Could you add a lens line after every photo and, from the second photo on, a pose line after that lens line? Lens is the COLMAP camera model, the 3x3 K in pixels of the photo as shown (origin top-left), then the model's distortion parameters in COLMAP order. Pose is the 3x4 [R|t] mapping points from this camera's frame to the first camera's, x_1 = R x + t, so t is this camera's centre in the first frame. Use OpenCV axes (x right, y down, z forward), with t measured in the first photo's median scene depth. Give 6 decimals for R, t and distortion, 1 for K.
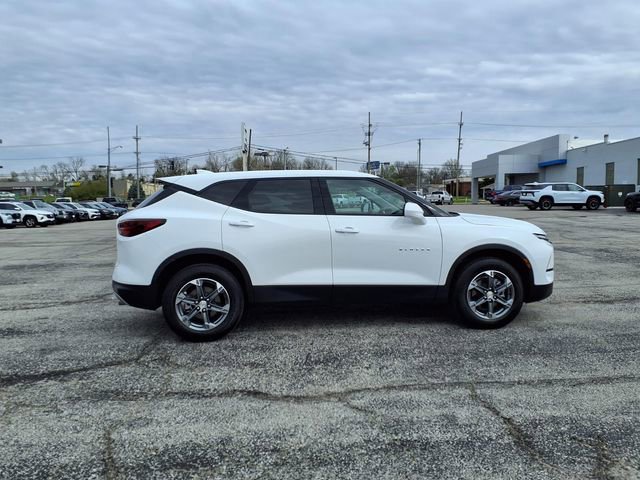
lens RADIAL K [[513.0, 0, 321.7], [0, 513.0, 237.3], [0, 0, 1]] dist [0.043008, -0.046287]
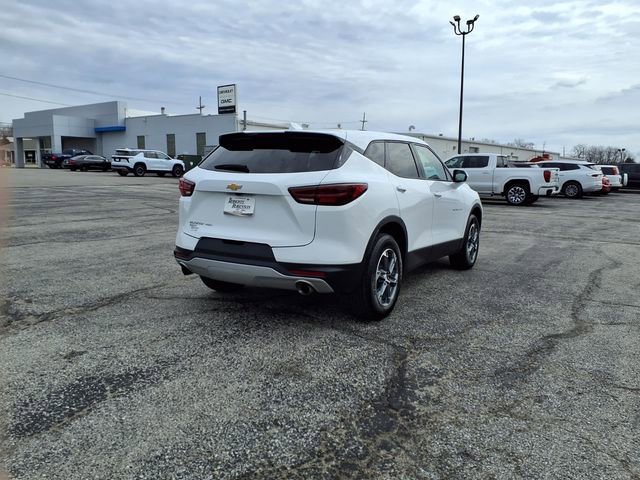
lens RADIAL K [[513.0, 0, 320.6], [0, 513.0, 237.6], [0, 0, 1]] dist [0.043008, -0.046287]
pose [[0.616699, -0.076139, 0.783508, -0.978753], [0.024376, 0.996681, 0.077668, -0.013224], [-0.786821, -0.028799, 0.616509, 0.518785]]
